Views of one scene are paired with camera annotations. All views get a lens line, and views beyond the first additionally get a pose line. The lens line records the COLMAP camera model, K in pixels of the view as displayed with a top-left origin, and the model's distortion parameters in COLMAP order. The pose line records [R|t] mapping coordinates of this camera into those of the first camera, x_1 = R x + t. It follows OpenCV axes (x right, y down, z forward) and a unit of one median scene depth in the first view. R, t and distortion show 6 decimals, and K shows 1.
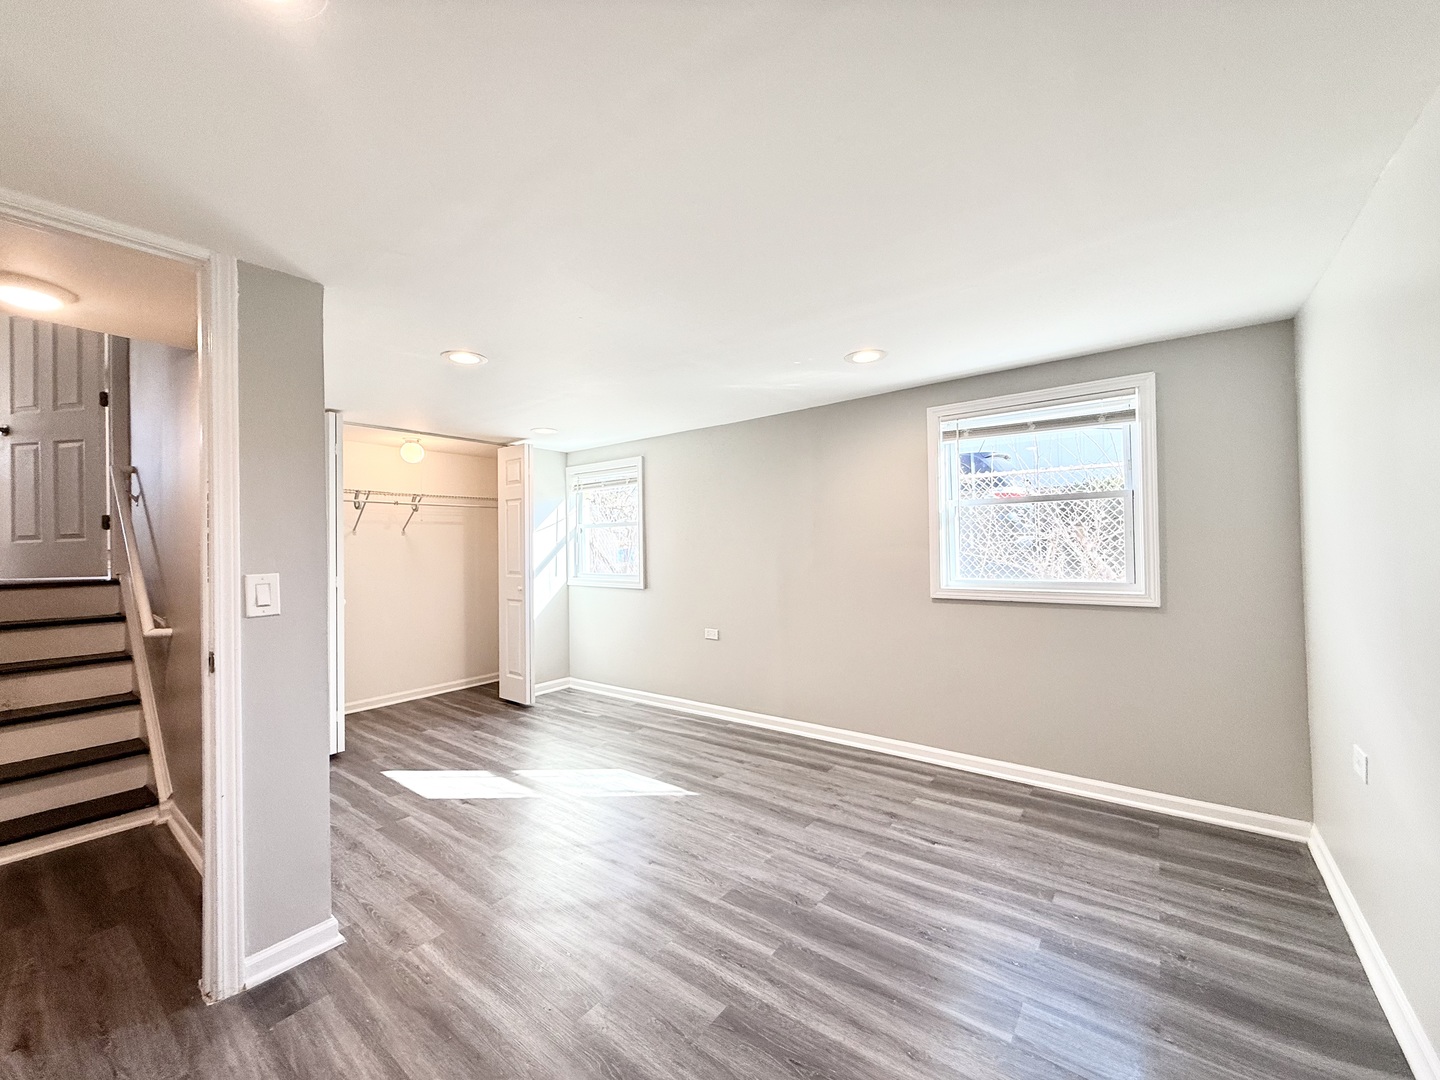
lens RADIAL K [[574.7, 0, 719.2], [0, 574.7, 542.0], [0, 0, 1]] dist [-0.001467, -0.000008]
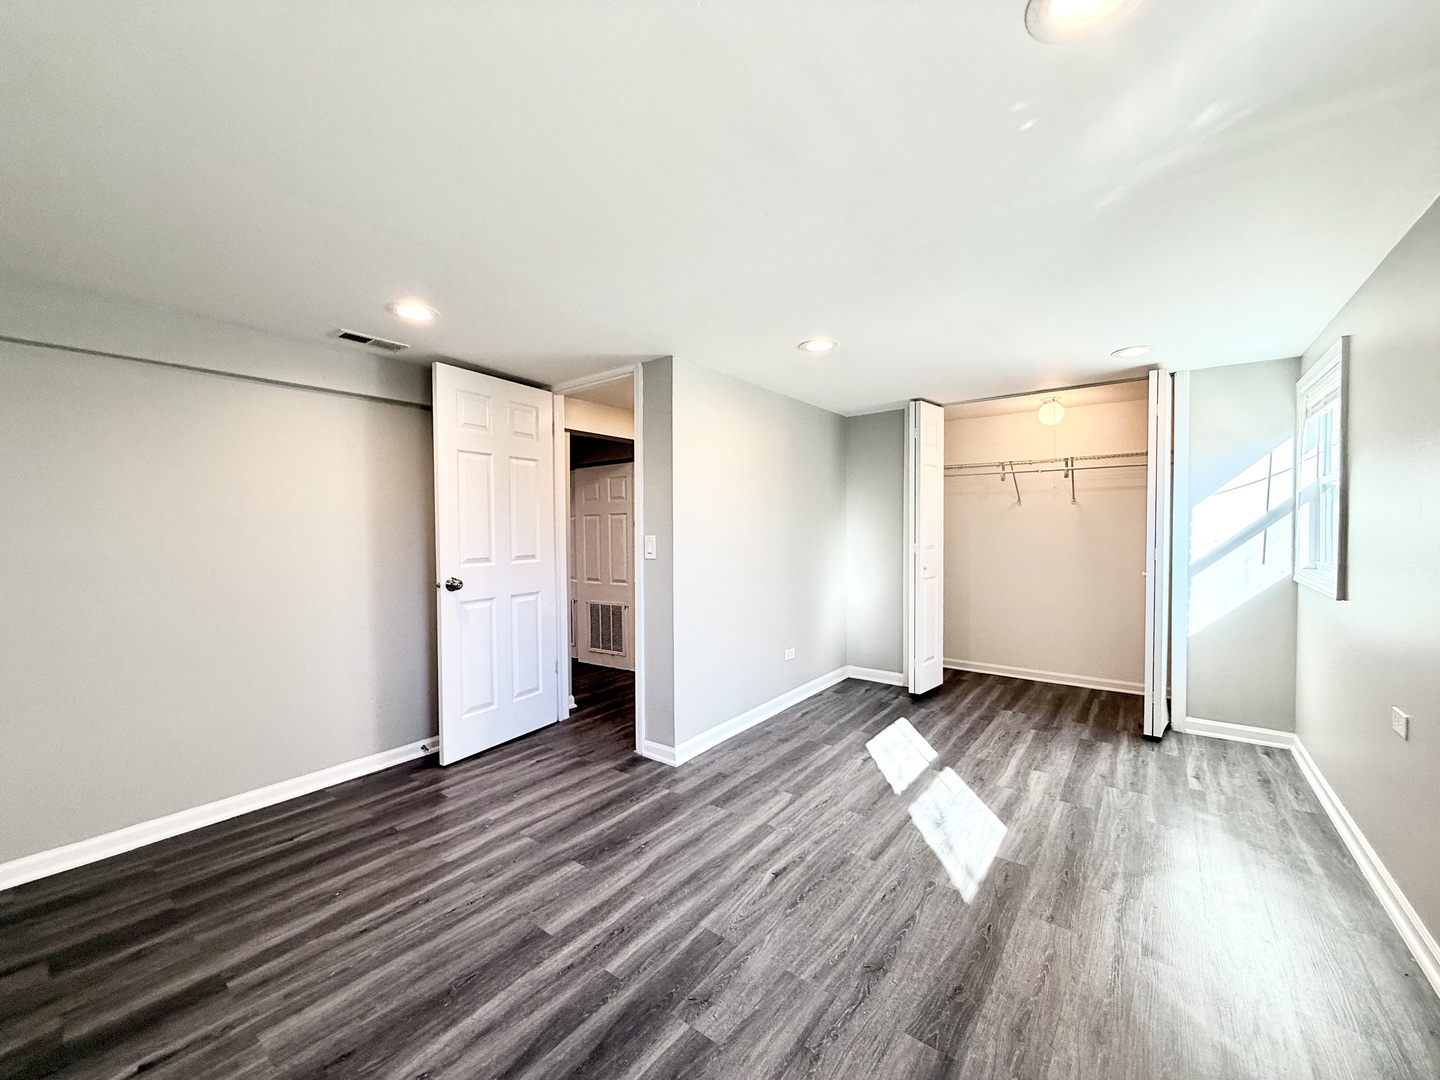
lens RADIAL K [[574.7, 0, 718.7], [0, 574.7, 539.9], [0, 0, 1]] dist [-0.001467, -0.000008]
pose [[0.001876, 0.039385, -0.999222, 0.539734], [0.014302, 0.999121, 0.039408, 0.001396], [0.999896, -0.014365, 0.001311, 0.656534]]
